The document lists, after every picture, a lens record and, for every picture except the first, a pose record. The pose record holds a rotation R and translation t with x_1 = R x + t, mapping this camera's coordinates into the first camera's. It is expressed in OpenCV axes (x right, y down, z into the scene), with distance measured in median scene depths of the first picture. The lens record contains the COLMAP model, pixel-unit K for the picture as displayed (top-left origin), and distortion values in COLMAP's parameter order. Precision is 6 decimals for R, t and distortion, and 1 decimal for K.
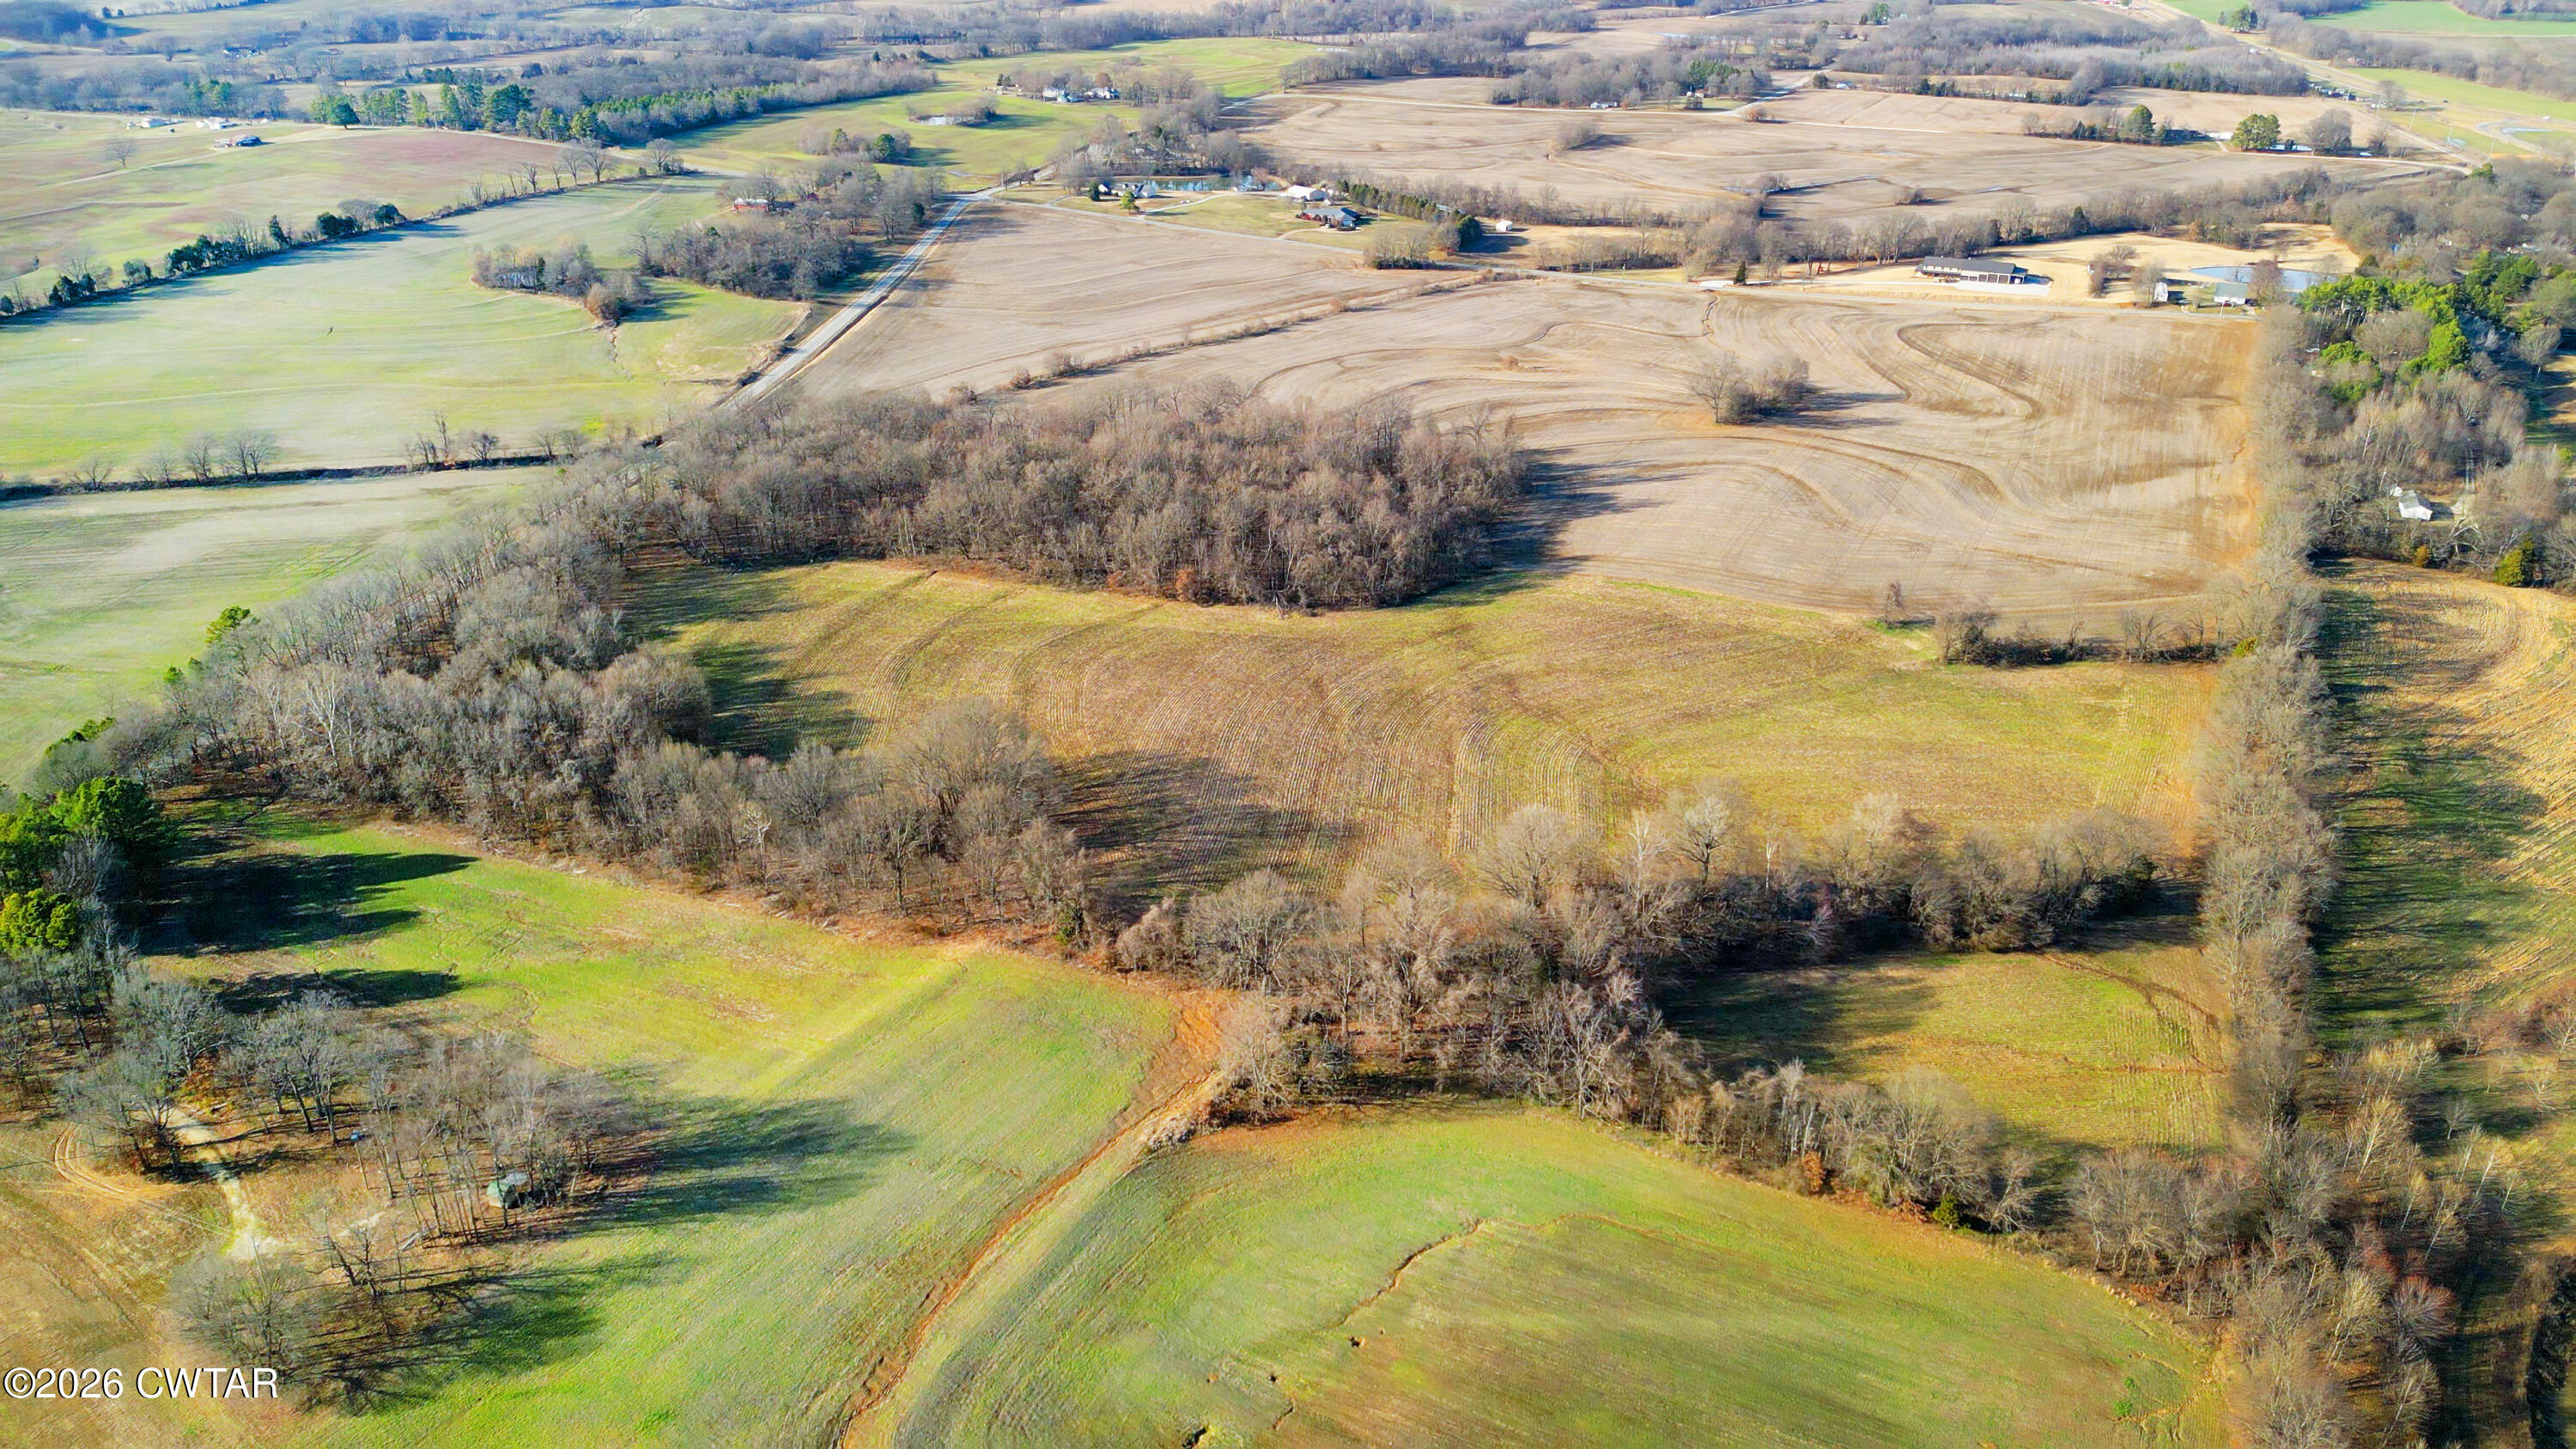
lens RADIAL K [[1824.0, 0, 1284.1], [0, 1824.0, 722.0], [0, 0, 1]] dist [0.060605, -0.052630]
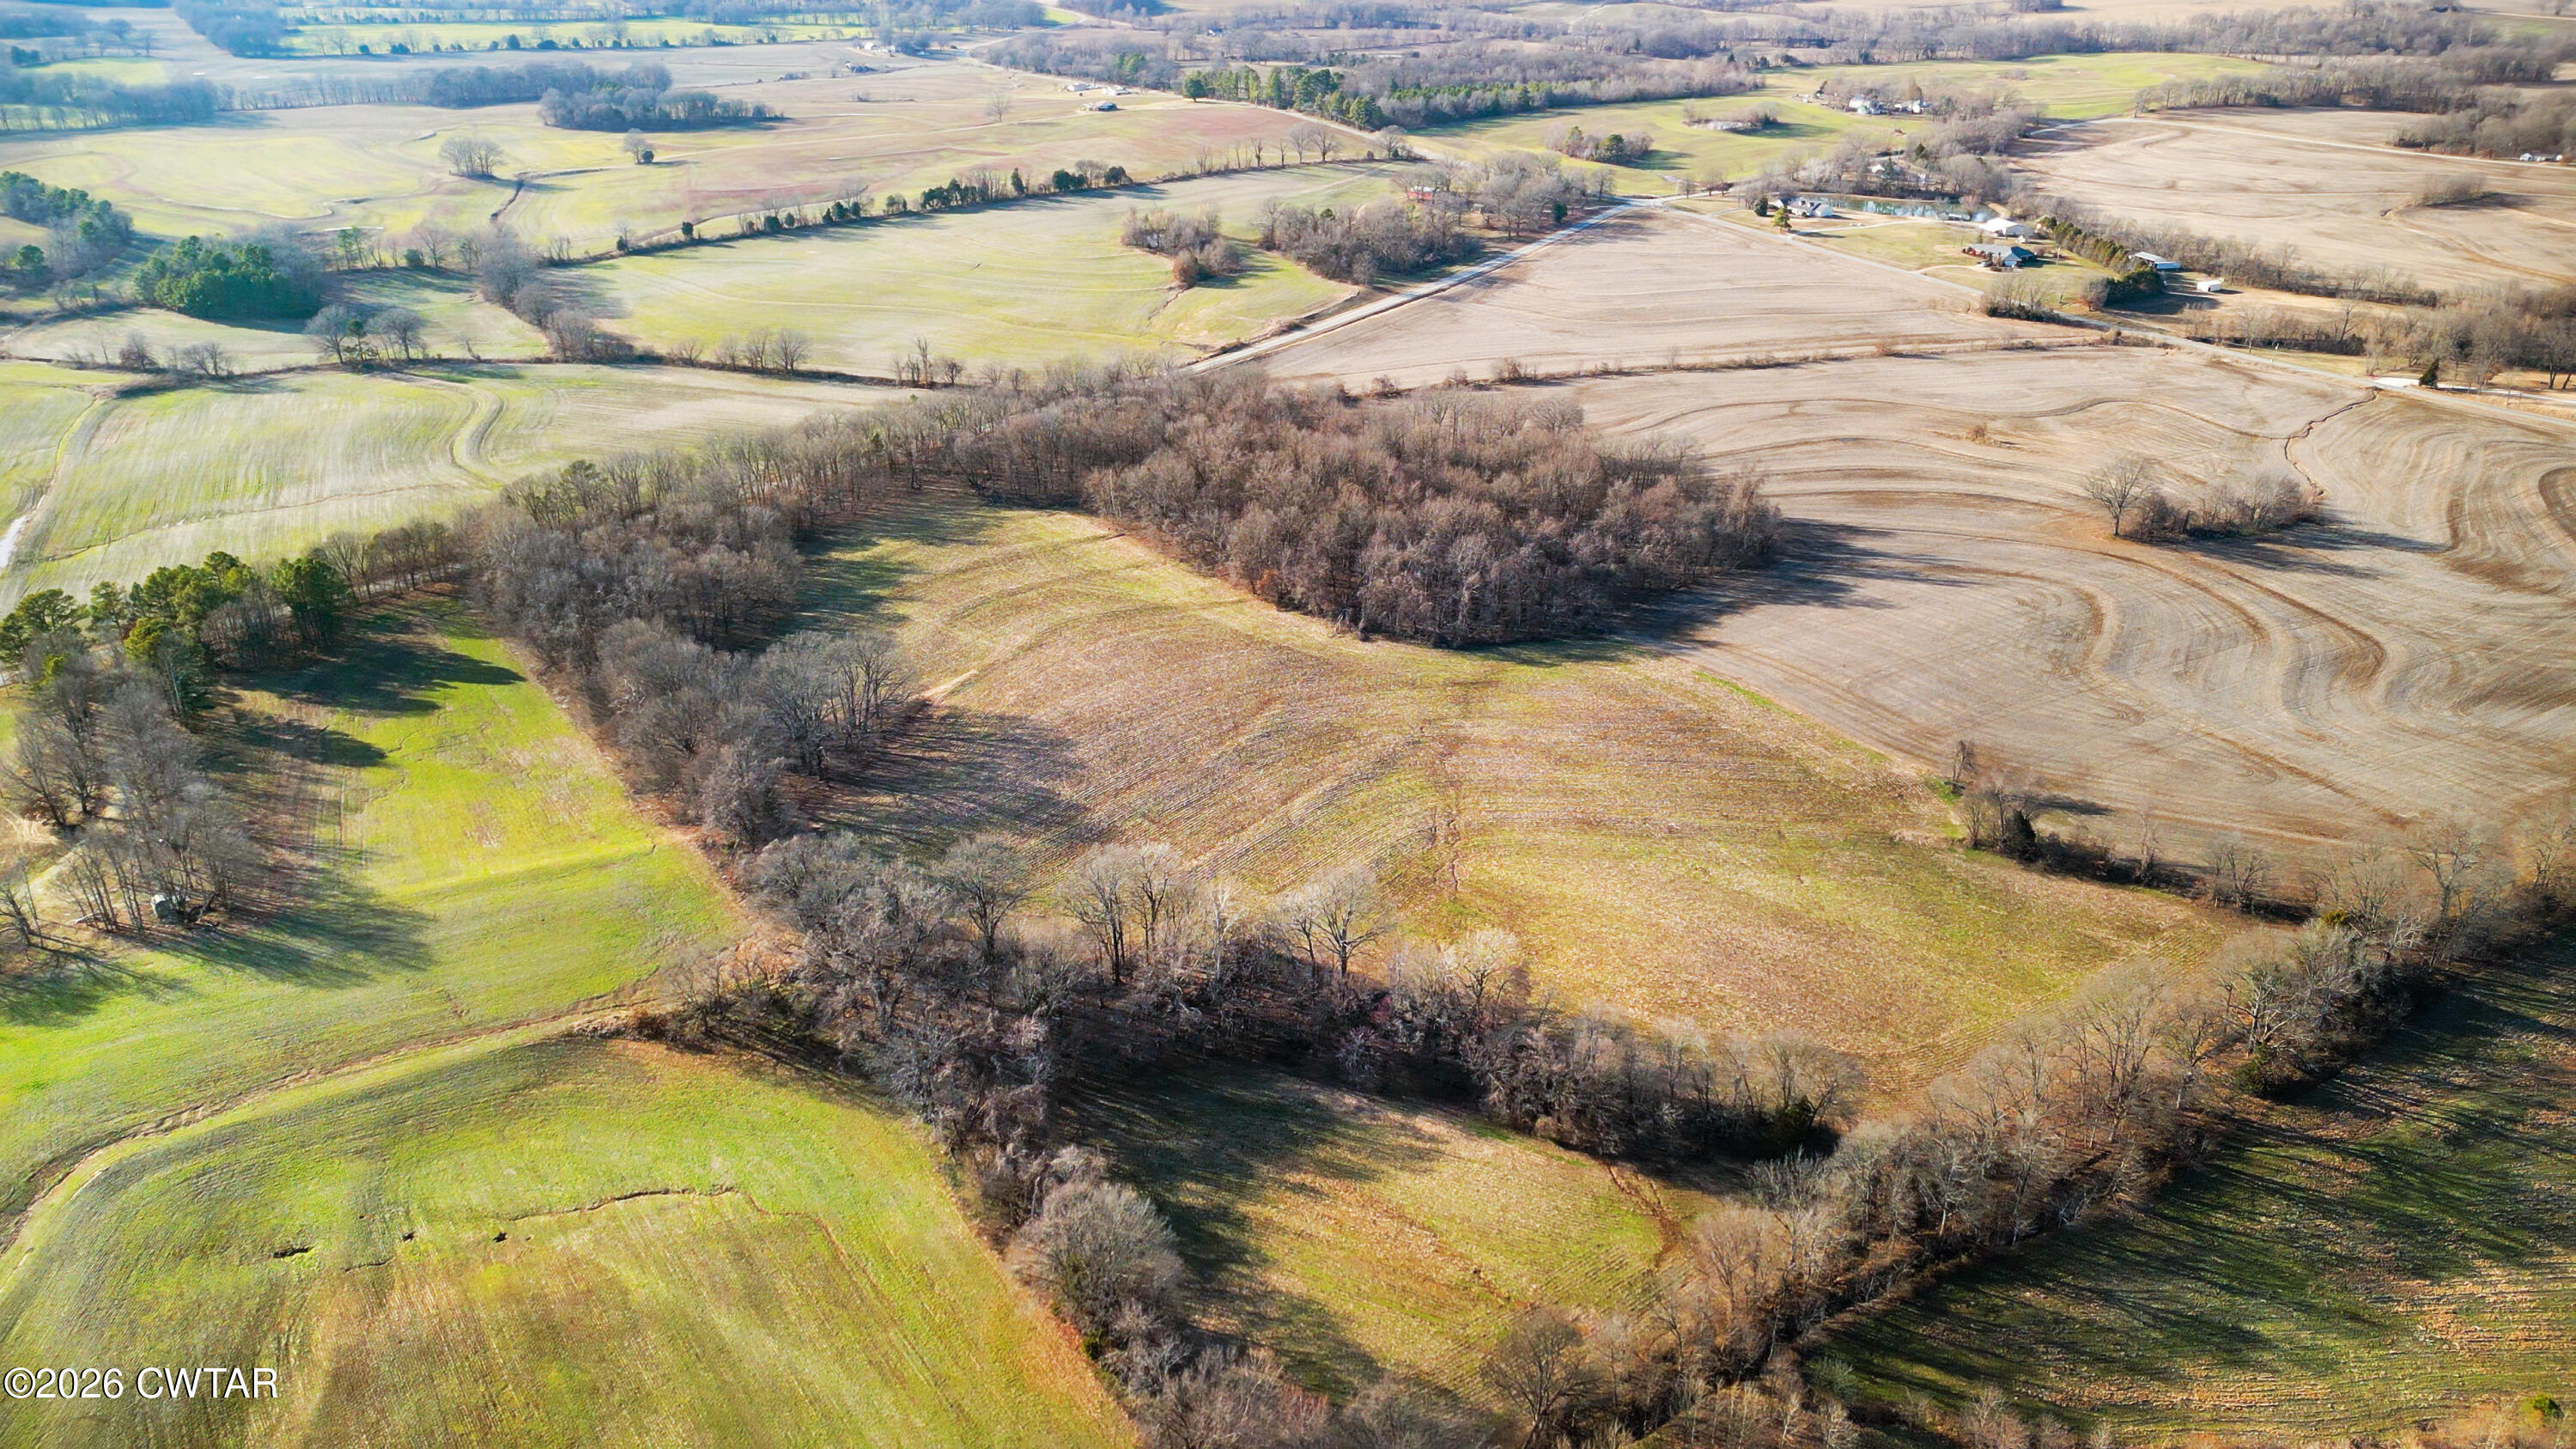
lens RADIAL K [[1824.0, 0, 1285.9], [0, 1824.0, 732.3], [0, 0, 1]] dist [0.060605, -0.052630]
pose [[0.855018, 0.222590, -0.468399, 0.245245], [-0.220337, 0.973549, 0.060441, -0.033043], [0.469463, 0.051527, 0.881448, 0.069309]]
